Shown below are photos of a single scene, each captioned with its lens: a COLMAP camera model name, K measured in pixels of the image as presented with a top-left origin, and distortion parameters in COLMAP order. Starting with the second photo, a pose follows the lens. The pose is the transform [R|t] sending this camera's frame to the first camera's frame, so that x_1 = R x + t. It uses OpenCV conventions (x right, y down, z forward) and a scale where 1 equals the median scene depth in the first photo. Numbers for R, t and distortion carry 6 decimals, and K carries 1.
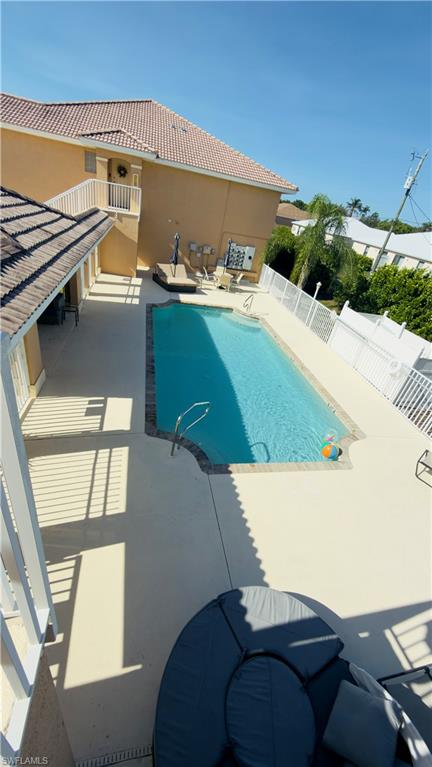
lens RADIAL K [[302.4, 0, 216.0], [0, 302.4, 383.5], [0, 0, 1]] dist [0.000035, -0.000028]
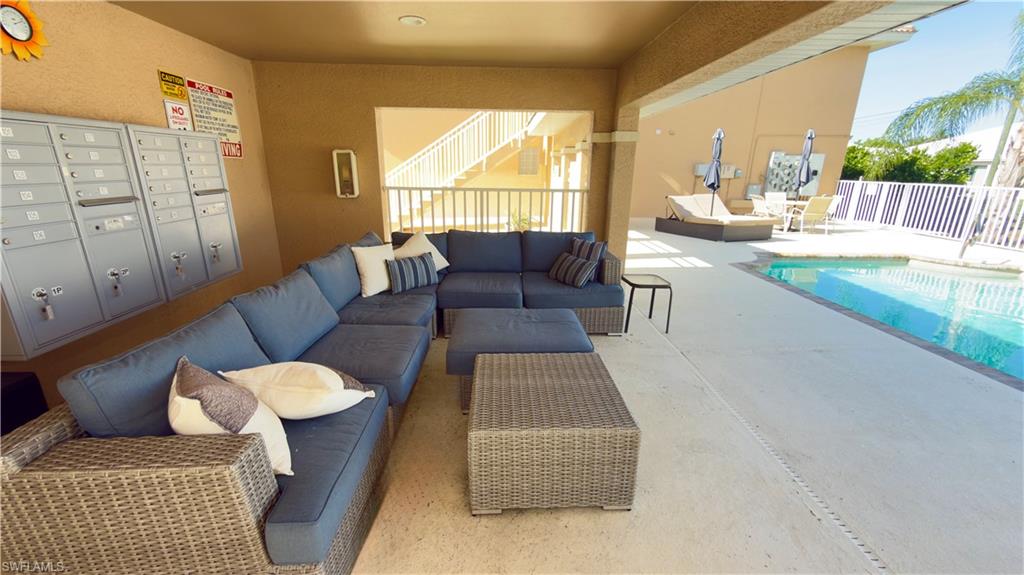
lens RADIAL K [[403.7, 0, 512.0], [0, 403.7, 287.5], [0, 0, 1]] dist [0.000035, -0.000028]
pose [[0.971552, -0.114437, -0.207344, -0.501530], [0.053438, 0.958857, -0.278816, -0.121688], [0.230720, 0.259804, 0.937694, 0.539024]]
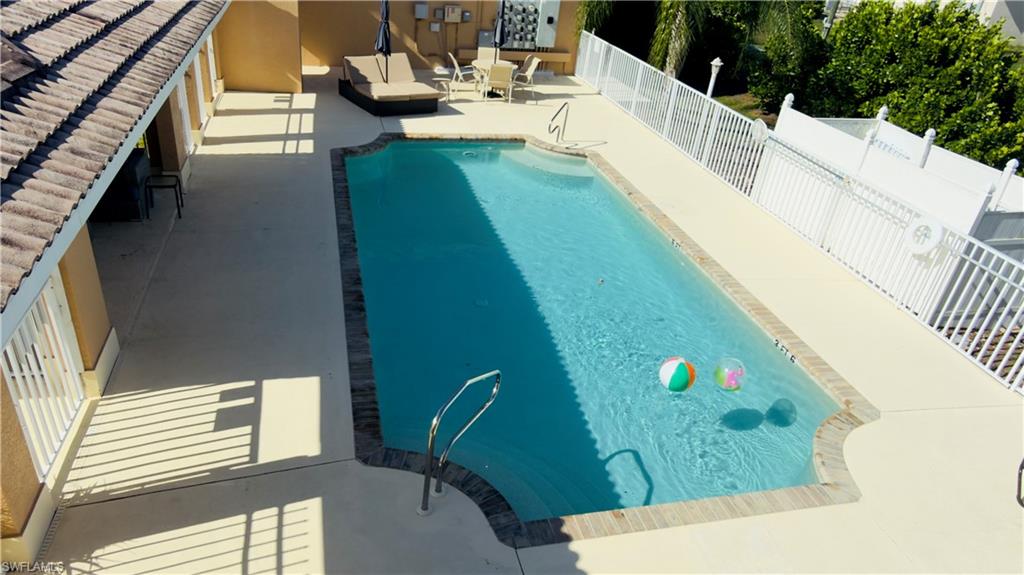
lens RADIAL K [[670.2, 0, 472.8], [0, 670.2, 285.9], [0, 0, 1]] dist [0.002409, -0.000816]
pose [[0.994421, -0.099157, -0.035993, -0.008075], [0.098224, 0.994803, -0.026833, -0.021267], [0.038466, 0.023148, 0.998992, 0.034202]]
